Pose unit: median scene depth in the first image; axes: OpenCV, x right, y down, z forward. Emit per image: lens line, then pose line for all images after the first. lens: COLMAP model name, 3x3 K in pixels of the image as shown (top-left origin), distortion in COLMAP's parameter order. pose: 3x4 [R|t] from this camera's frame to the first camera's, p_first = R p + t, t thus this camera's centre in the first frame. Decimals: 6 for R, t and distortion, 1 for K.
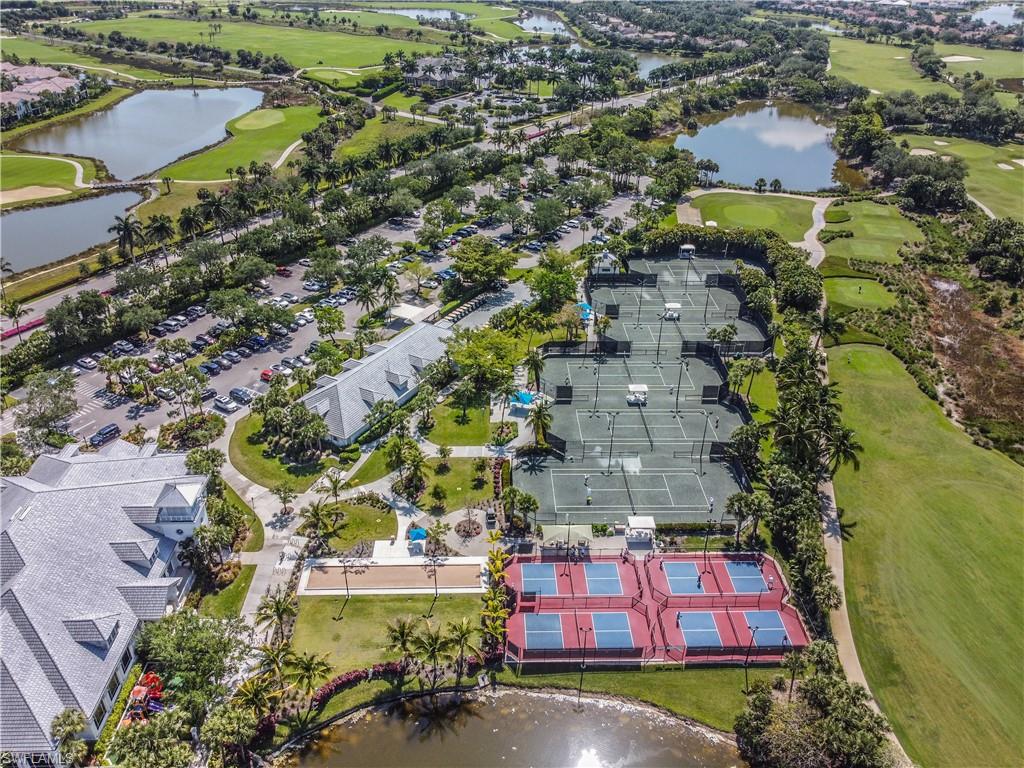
lens RADIAL K [[793.0, 0, 512.0], [0, 793.0, 384.0], [0, 0, 1]] dist [-0.006813, -0.002578]
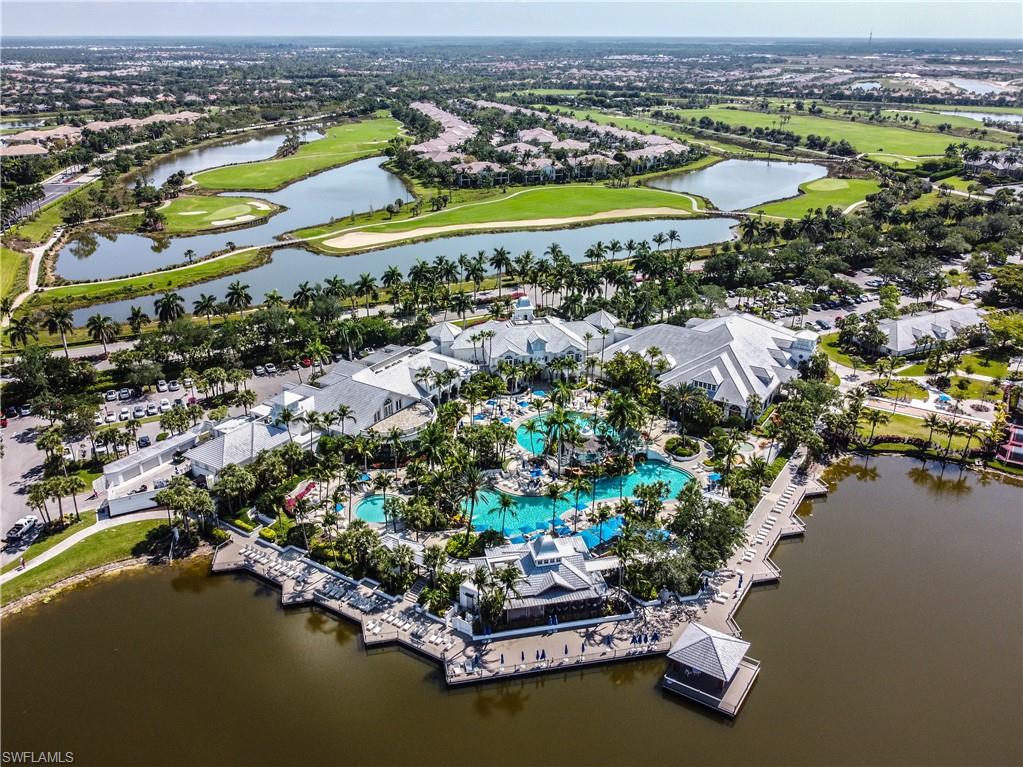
lens RADIAL K [[792.2, 0, 511.5], [0, 792.2, 383.5], [0, 0, 1]] dist [-0.006813, -0.002578]
pose [[0.816216, 0.221984, -0.533399, 0.002339], [-0.279643, 0.959680, -0.028526, 0.113089], [0.505560, 0.172444, 0.845383, -0.193671]]
